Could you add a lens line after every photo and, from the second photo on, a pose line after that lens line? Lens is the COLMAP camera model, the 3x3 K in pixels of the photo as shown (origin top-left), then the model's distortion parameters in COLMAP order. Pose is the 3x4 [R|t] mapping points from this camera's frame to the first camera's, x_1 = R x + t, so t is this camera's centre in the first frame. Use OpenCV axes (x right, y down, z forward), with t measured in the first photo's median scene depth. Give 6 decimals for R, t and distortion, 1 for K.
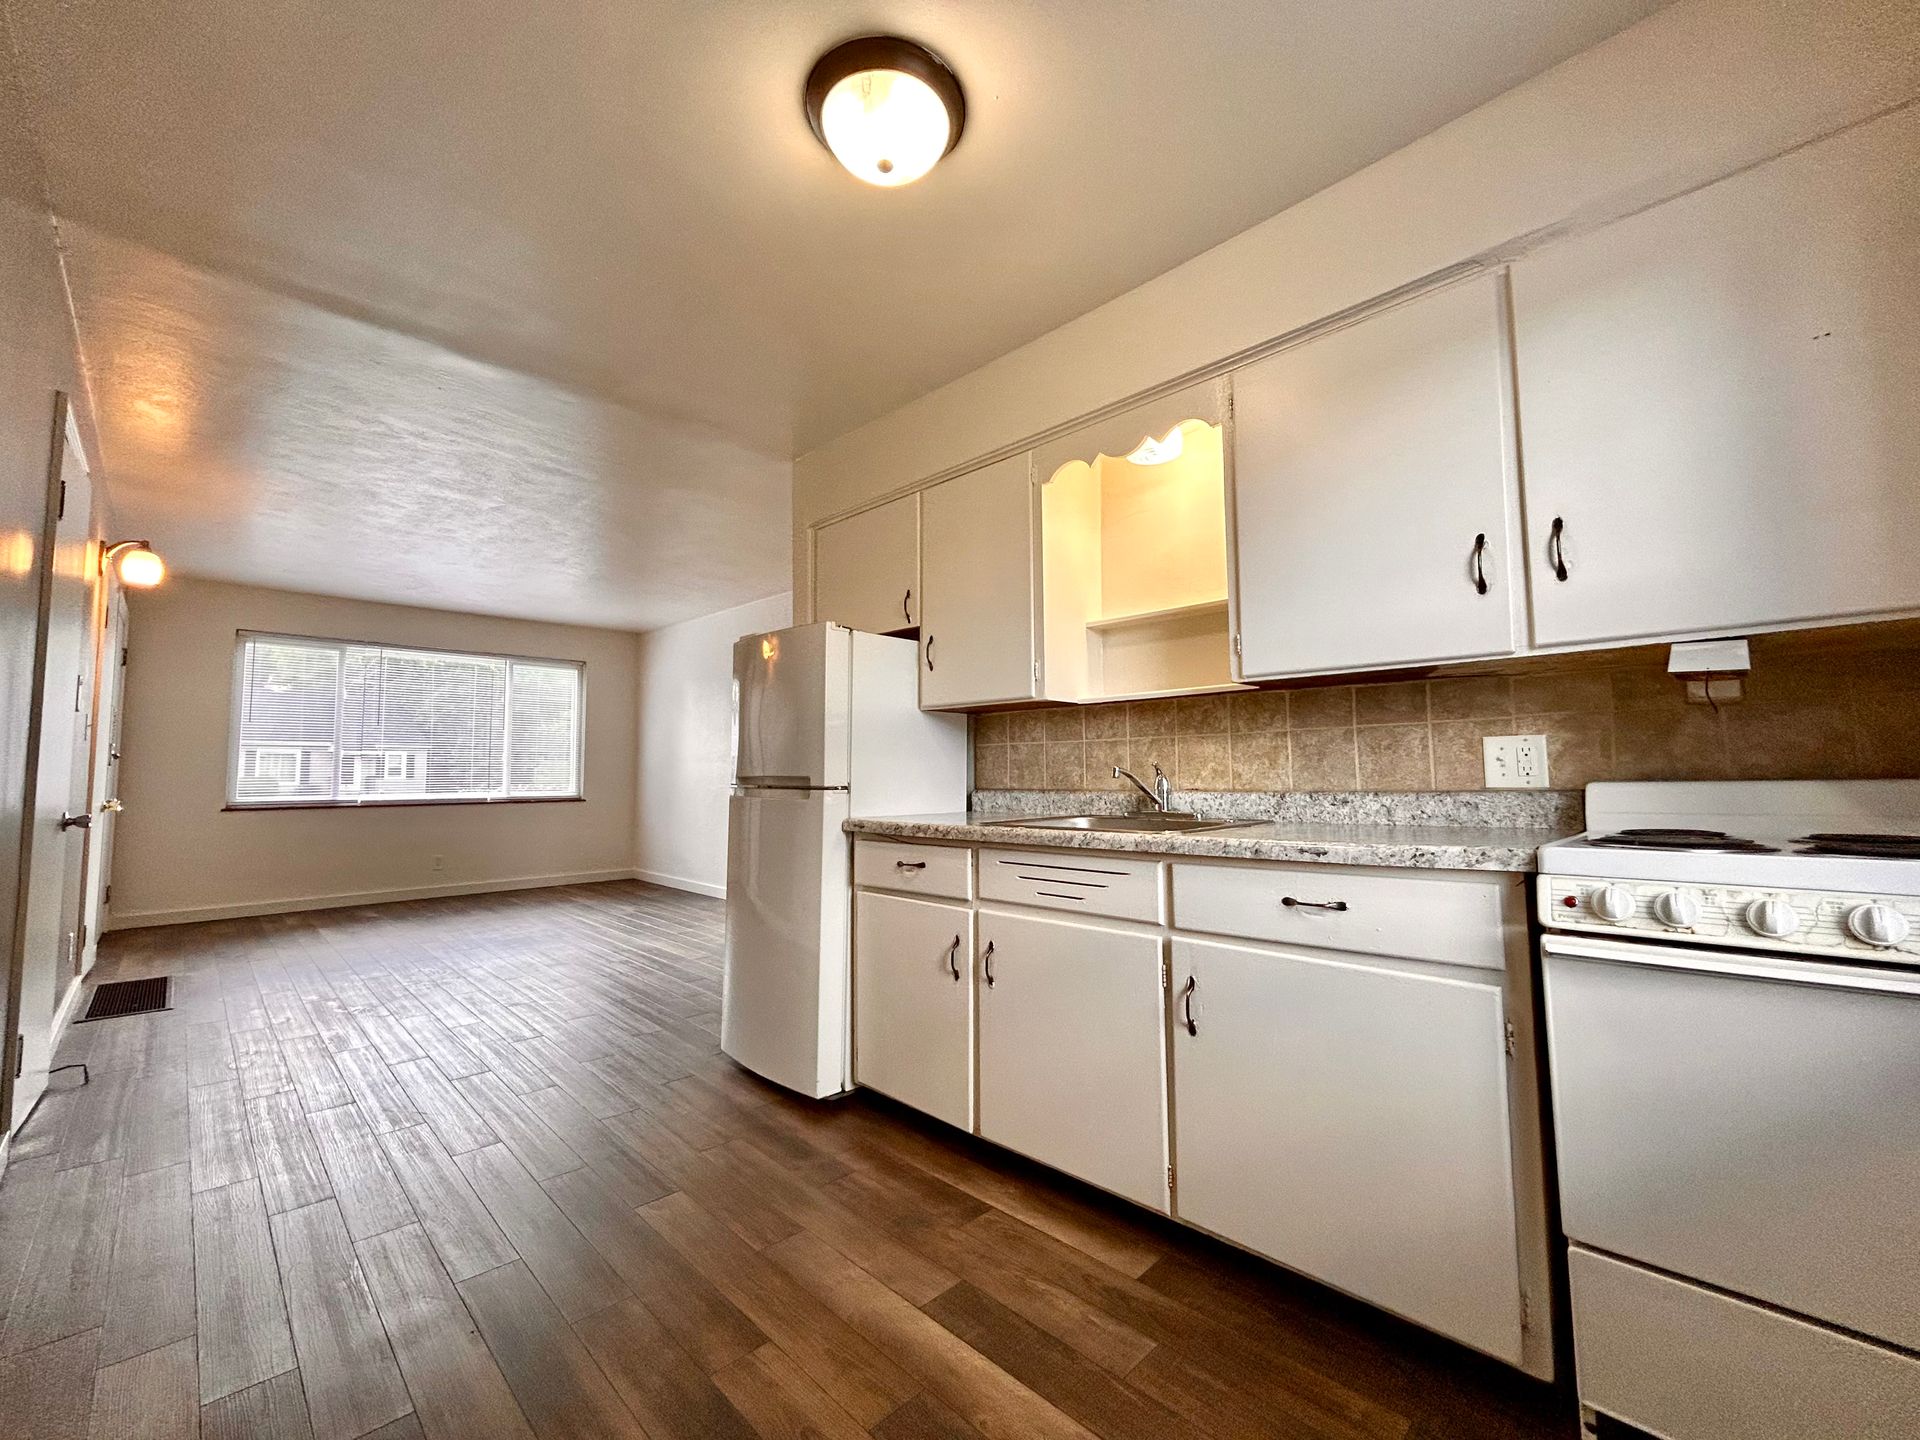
lens RADIAL K [[777.6, 0, 960.0], [0, 777.6, 720.0], [0, 0, 1]] dist [0.001312, -0.000239]
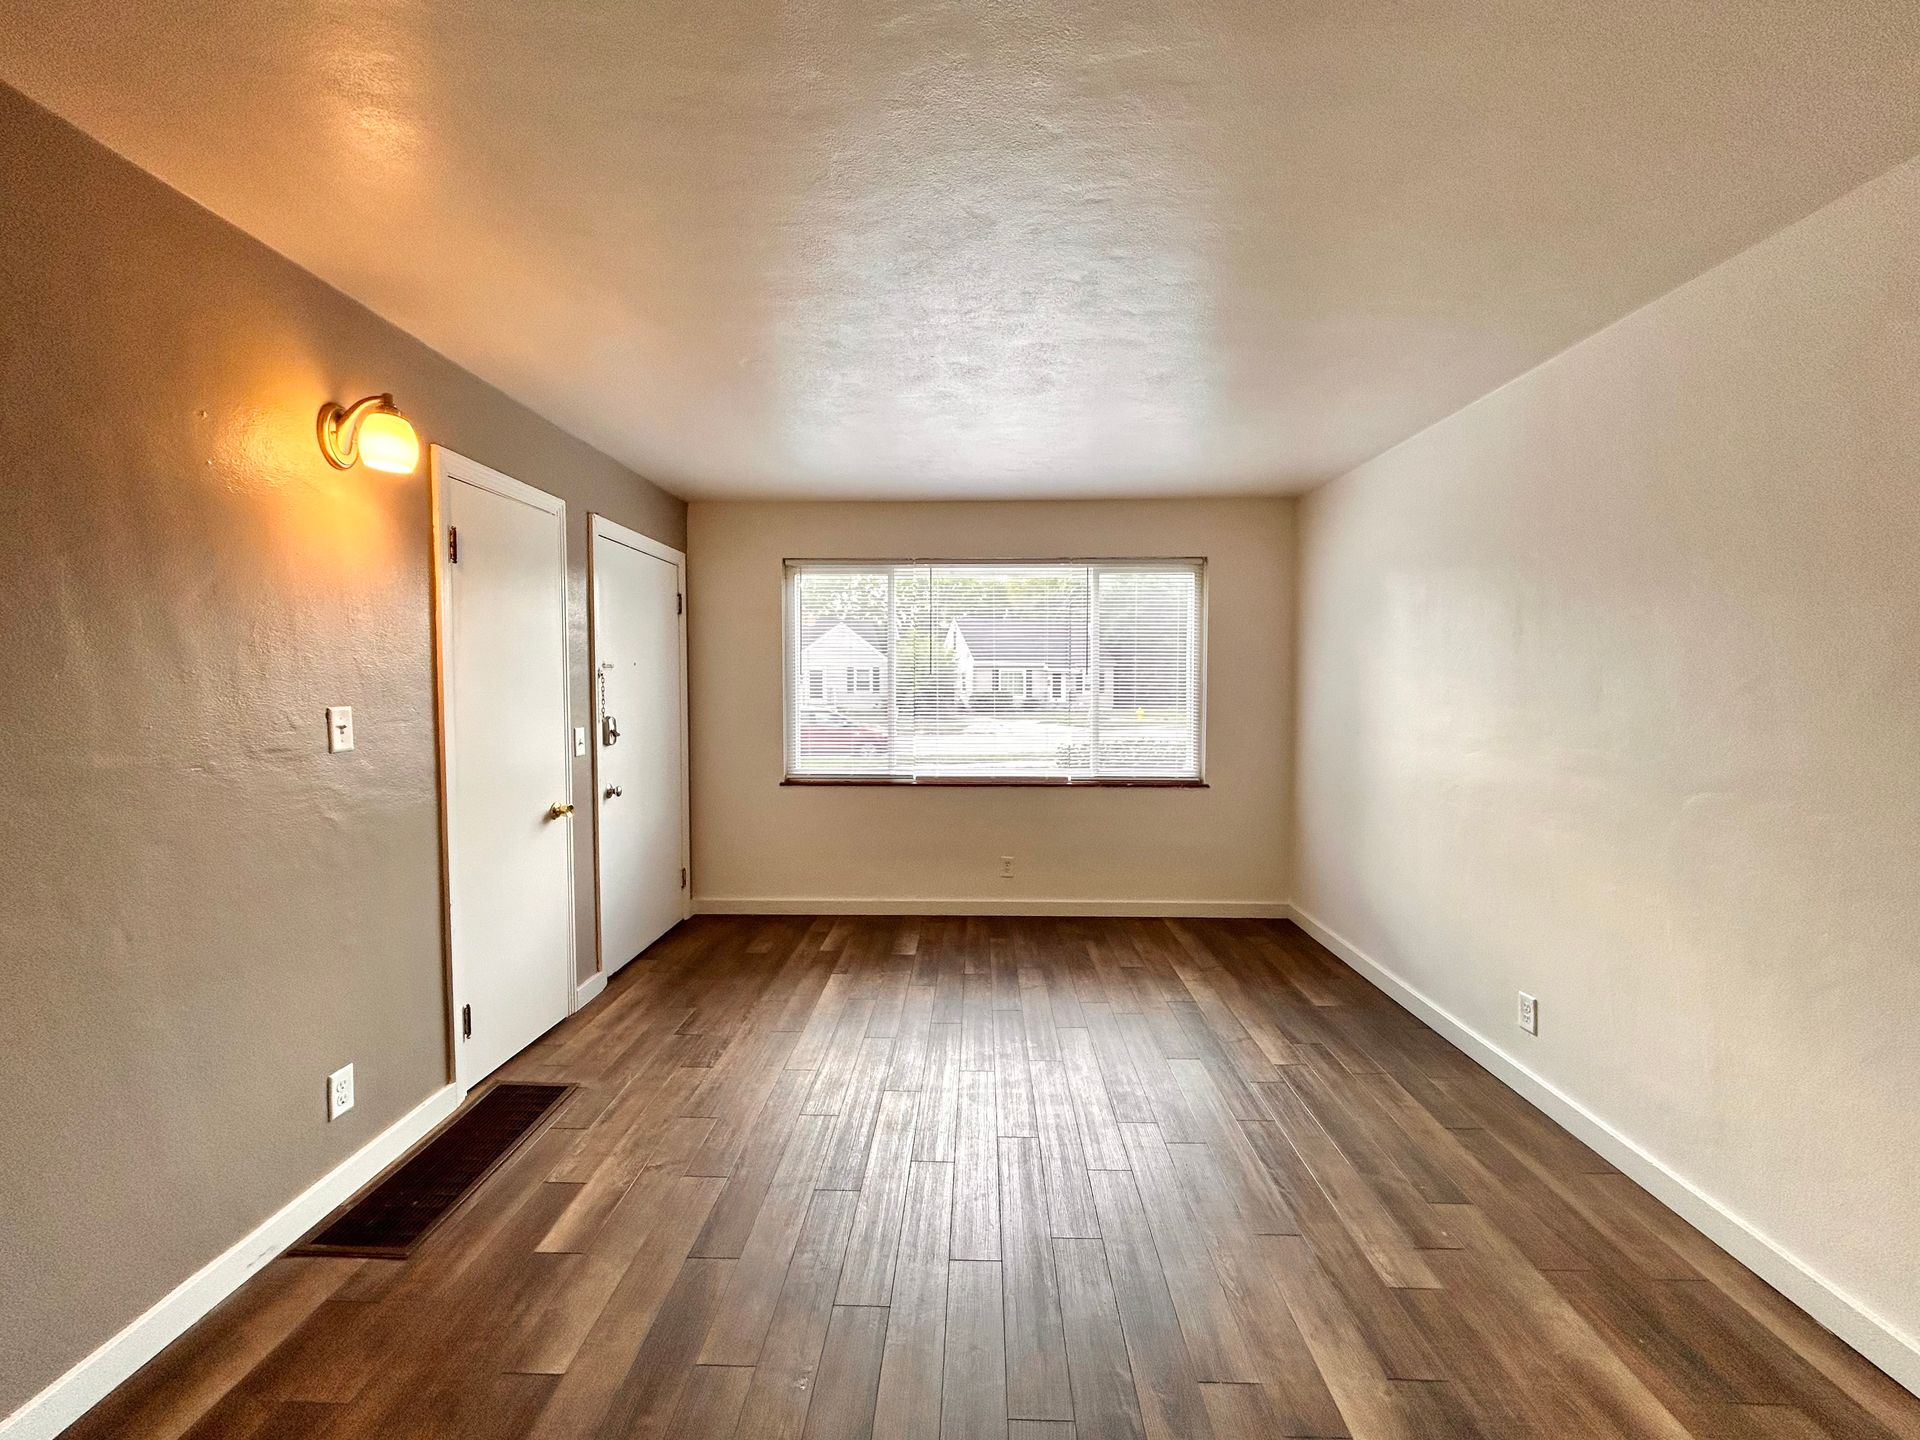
lens RADIAL K [[754.1, 0, 960.0], [0, 754.1, 720.0], [0, 0, 1]] dist [-0.000306, -0.000177]
pose [[0.679191, 0.041162, -0.732807, -0.196336], [0.046391, 0.994022, 0.098832, -0.017286], [0.732494, -0.101121, 0.673221, 0.499735]]
